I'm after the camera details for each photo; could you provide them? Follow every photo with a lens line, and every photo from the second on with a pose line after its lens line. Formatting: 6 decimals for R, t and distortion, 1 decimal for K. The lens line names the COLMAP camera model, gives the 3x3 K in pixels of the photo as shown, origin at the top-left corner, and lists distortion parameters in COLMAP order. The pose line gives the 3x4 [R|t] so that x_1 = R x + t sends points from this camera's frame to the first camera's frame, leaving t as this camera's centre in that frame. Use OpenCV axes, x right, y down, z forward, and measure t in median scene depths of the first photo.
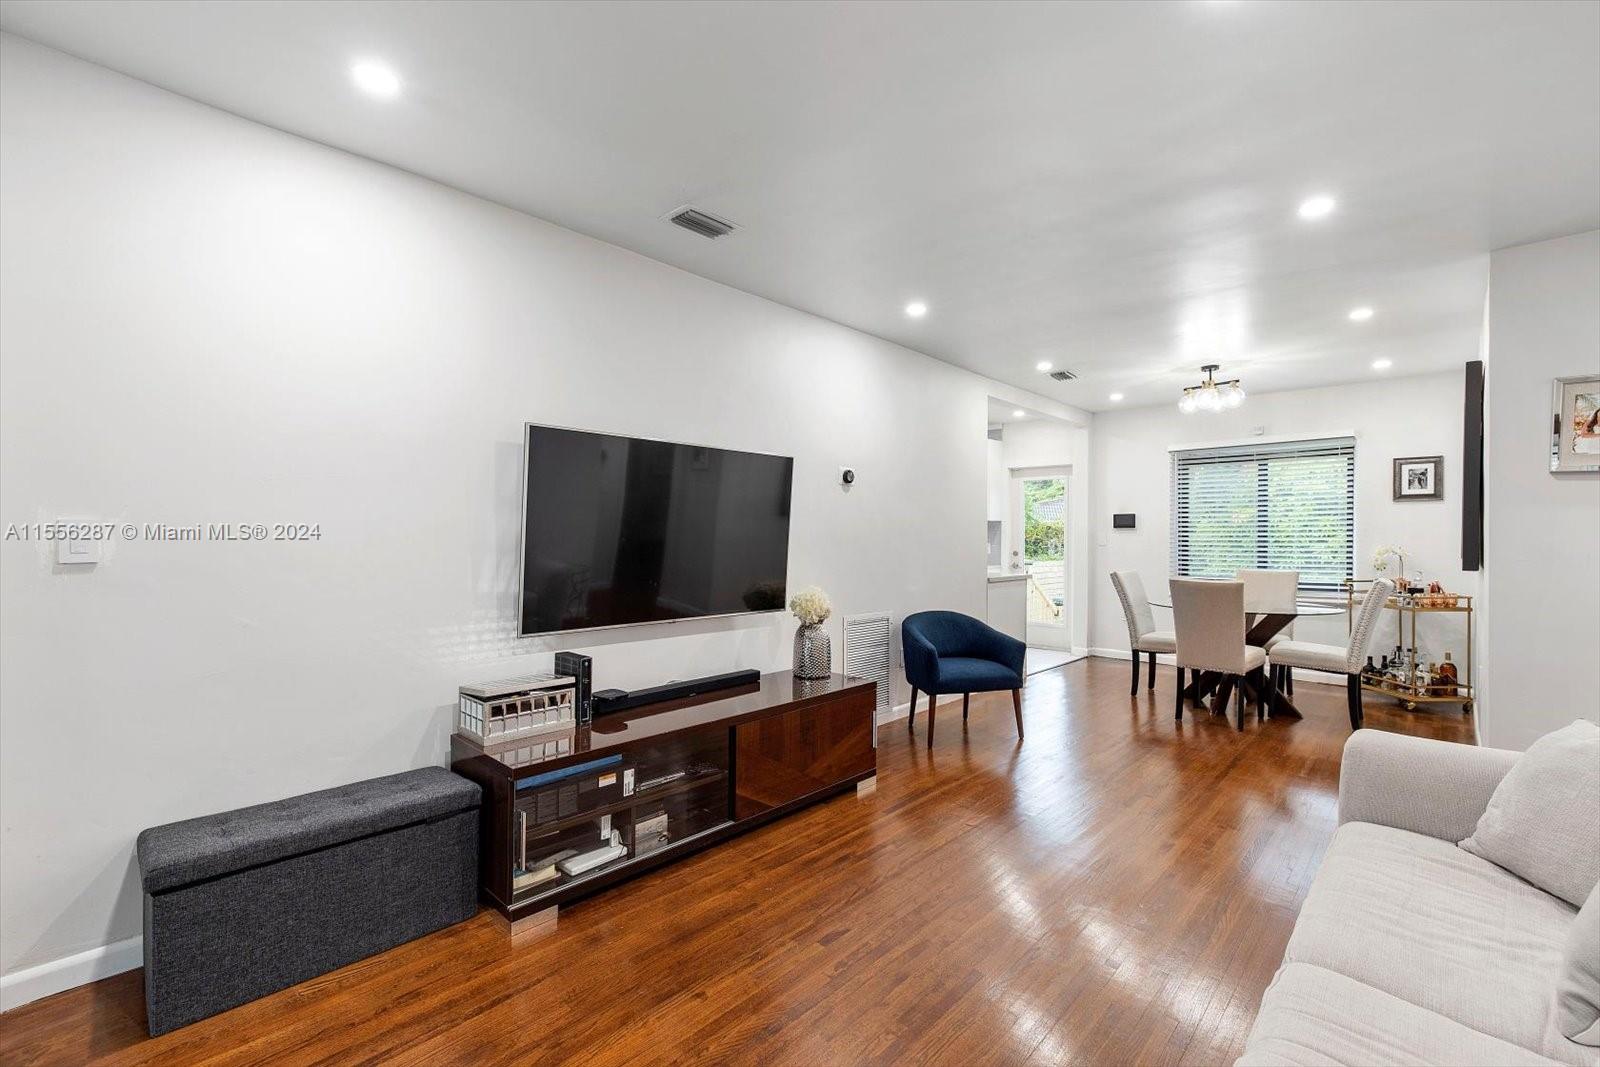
lens RADIAL K [[690.5, 0, 803.4], [0, 690.5, 532.5], [0, 0, 1]] dist [0.001192, 0.000182]
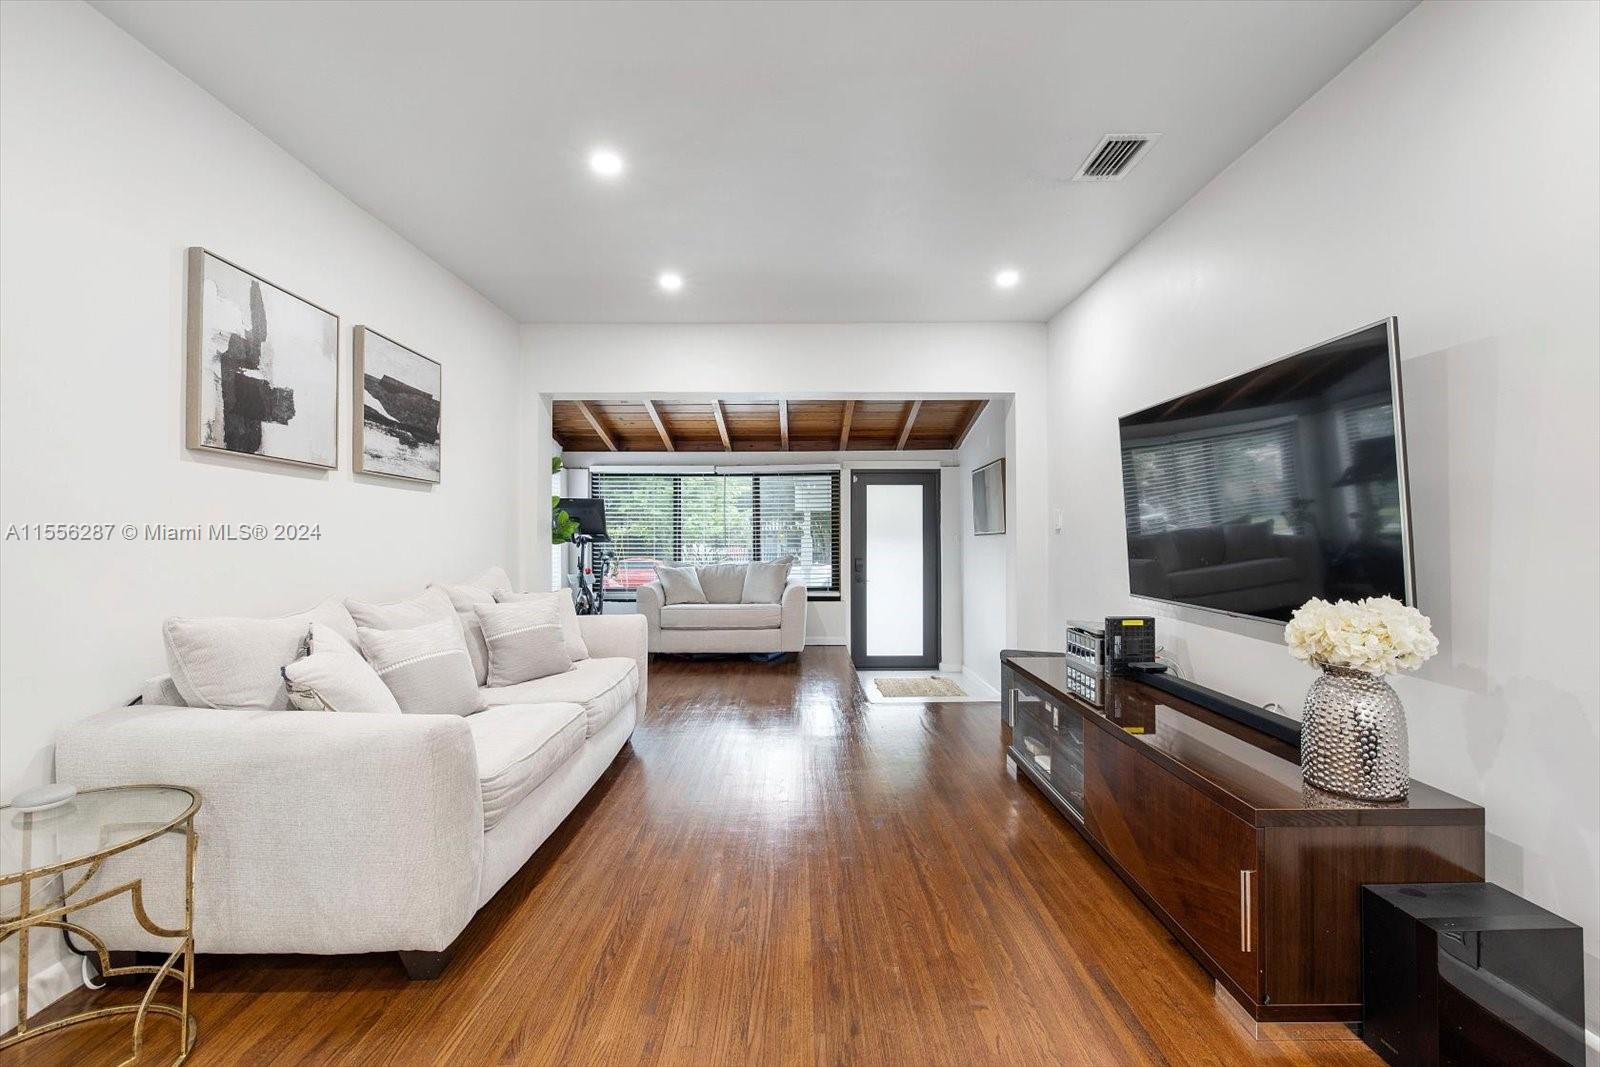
lens RADIAL K [[673.0, 0, 804.7], [0, 673.0, 535.3], [0, 0, 1]] dist [-0.000317, 0.000234]
pose [[-0.722974, -0.000654, -0.690875, 0.427247], [0.004327, 0.999976, -0.005475, 0.027082], [0.690862, -0.006948, -0.722953, 0.773193]]
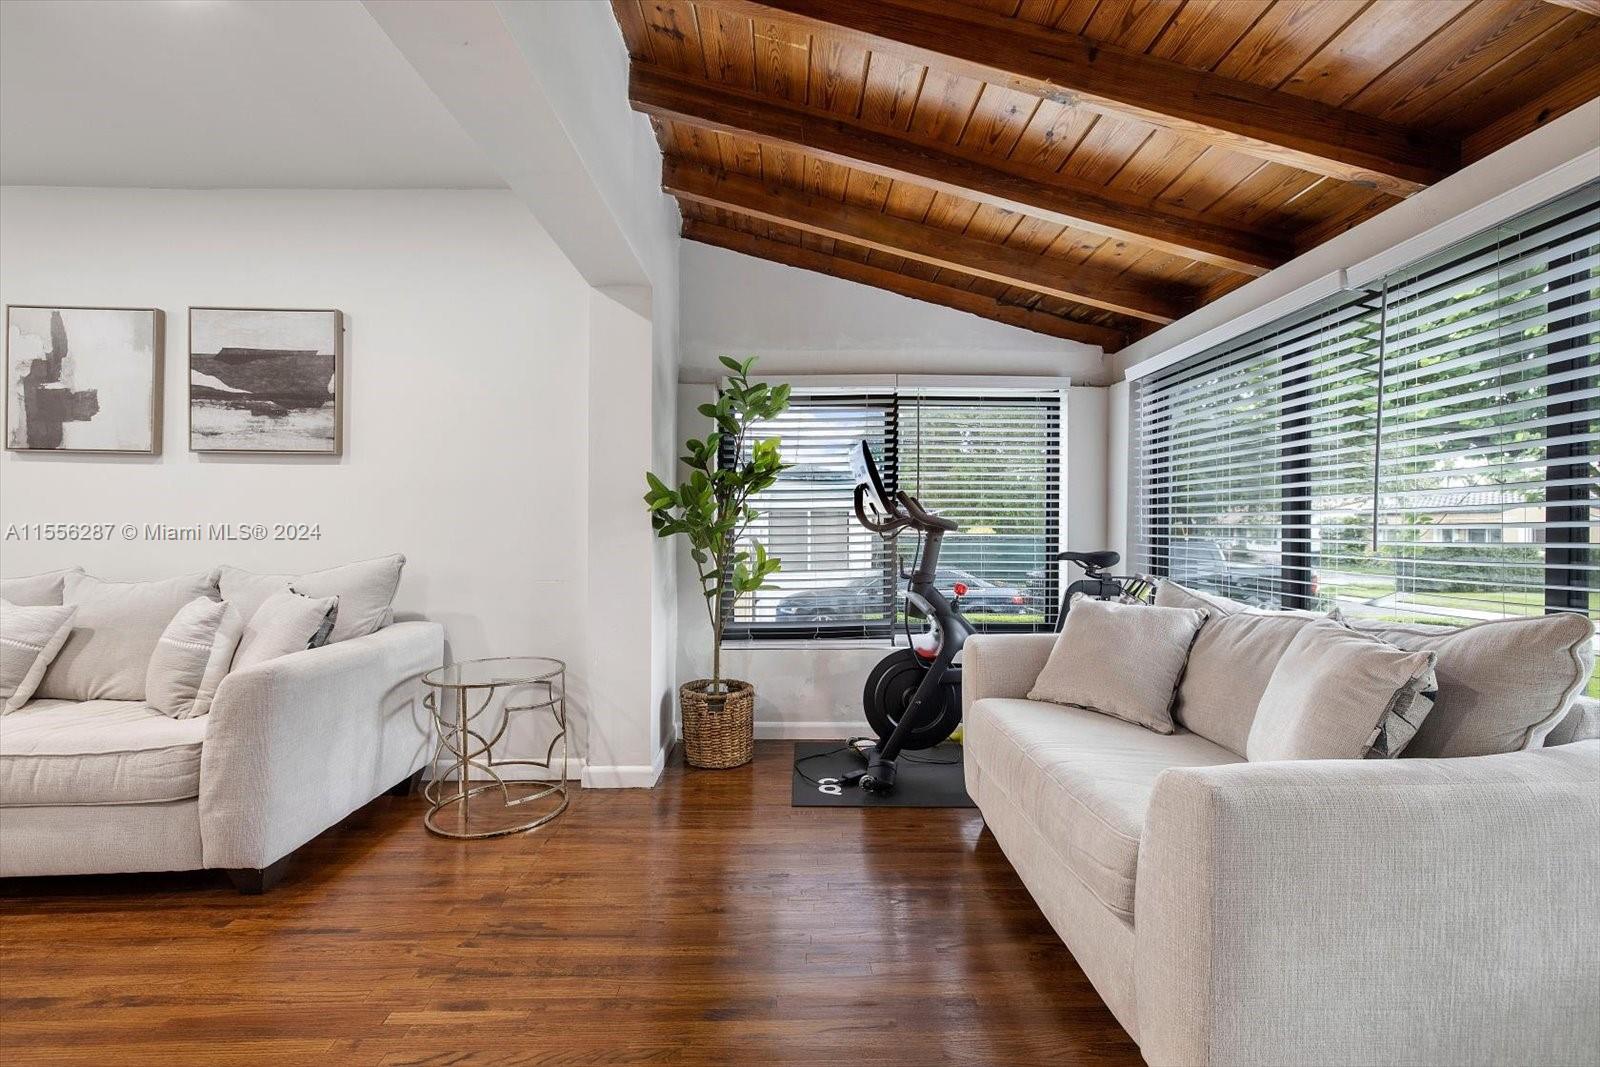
lens RADIAL K [[673.0, 0, 804.7], [0, 673.0, 535.3], [0, 0, 1]] dist [-0.000317, 0.000234]
pose [[-0.701440, -0.011359, 0.712638, -0.451202], [-0.007455, 0.999935, 0.008601, 0.031442], [-0.712689, 0.000720, -0.701479, 0.151738]]
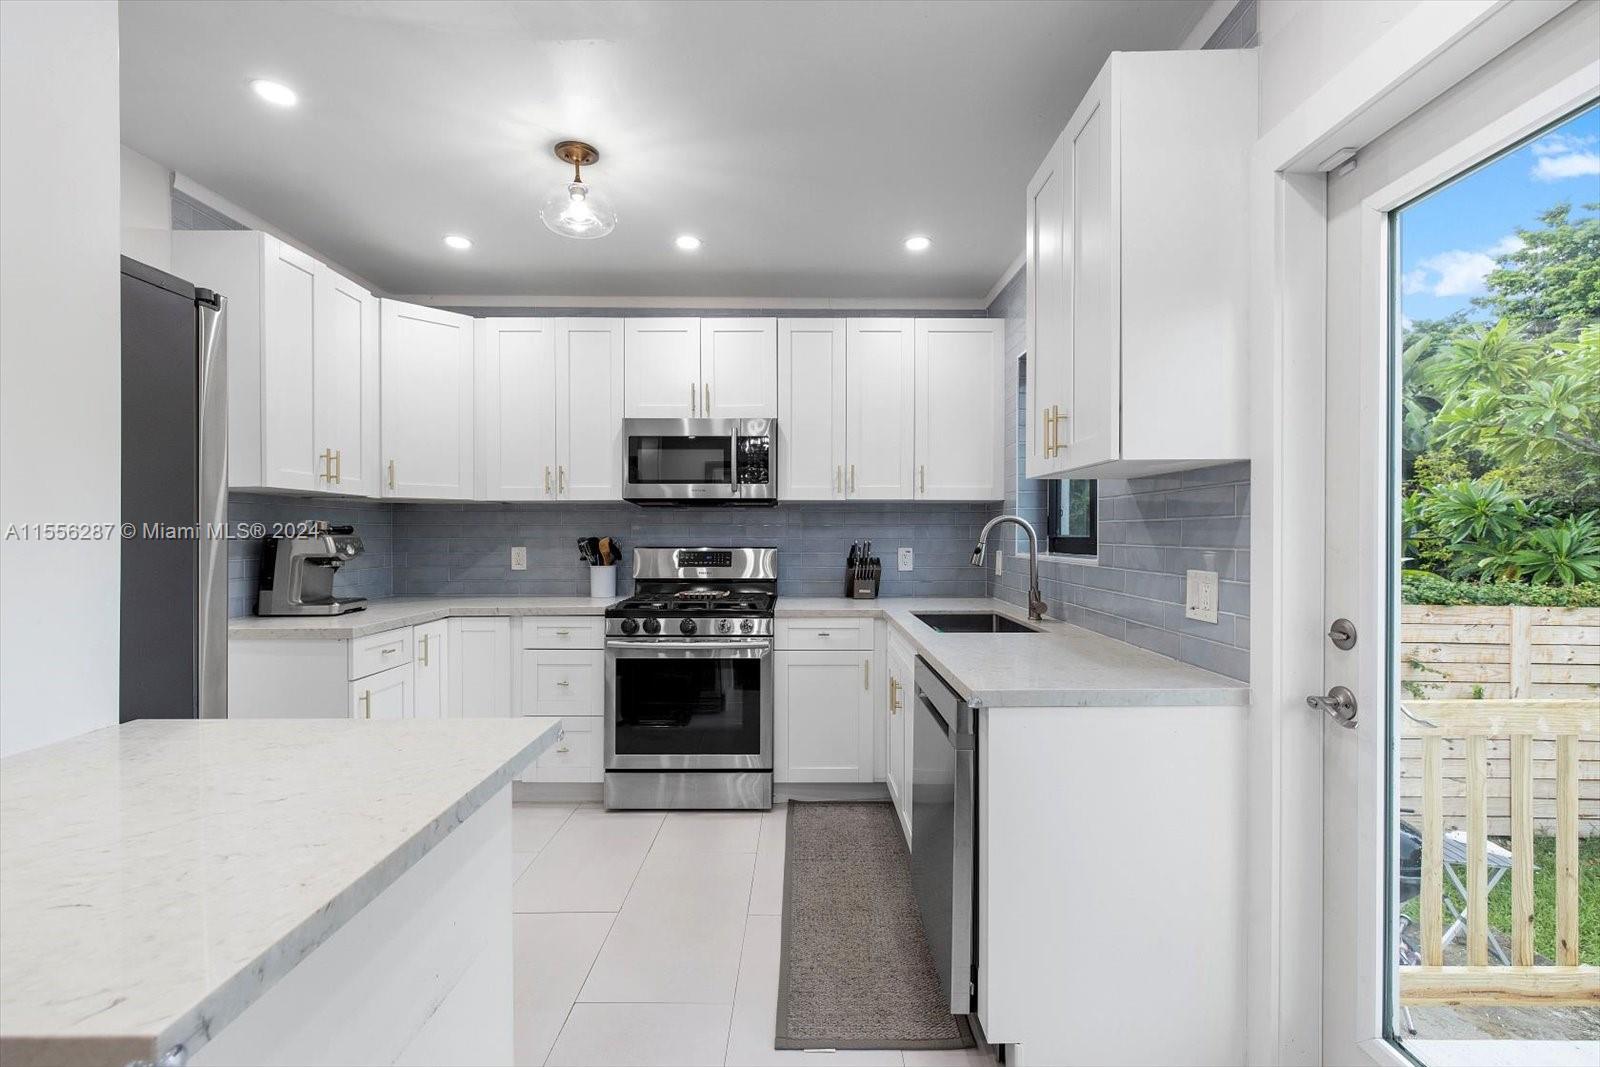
lens RADIAL K [[685.1, 0, 803.6], [0, 685.1, 537.4], [0, 0, 1]] dist [0.000170, 0.000038]
pose [[0.686374, -0.000203, -0.727248, 0.538834], [0.006733, 0.999959, 0.006076, 0.005053], [0.727217, -0.009067, 0.686347, 1.228549]]
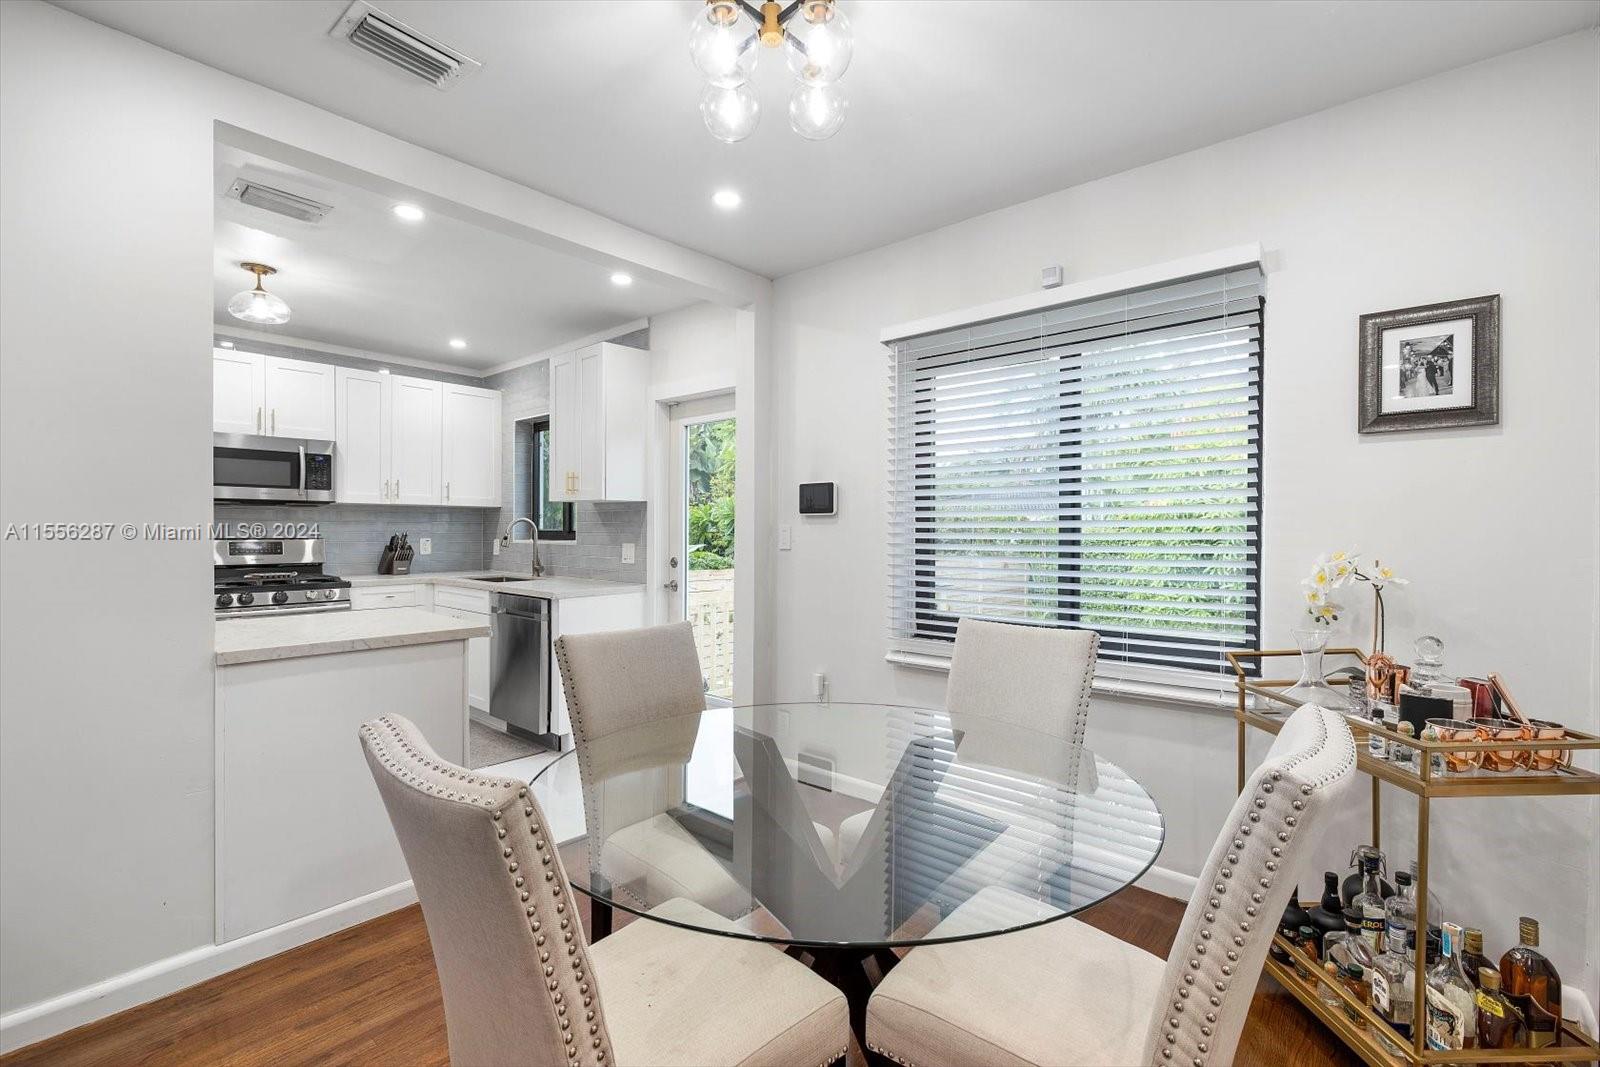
lens RADIAL K [[709.5, 0, 803.5], [0, 709.5, 533.1], [0, 0, 1]] dist [-0.006592, 0.000773]
pose [[0.999310, -0.001680, 0.037094, 0.611923], [0.001297, 0.999946, 0.010339, 0.003533], [-0.037109, -0.010283, 0.999258, 0.714095]]
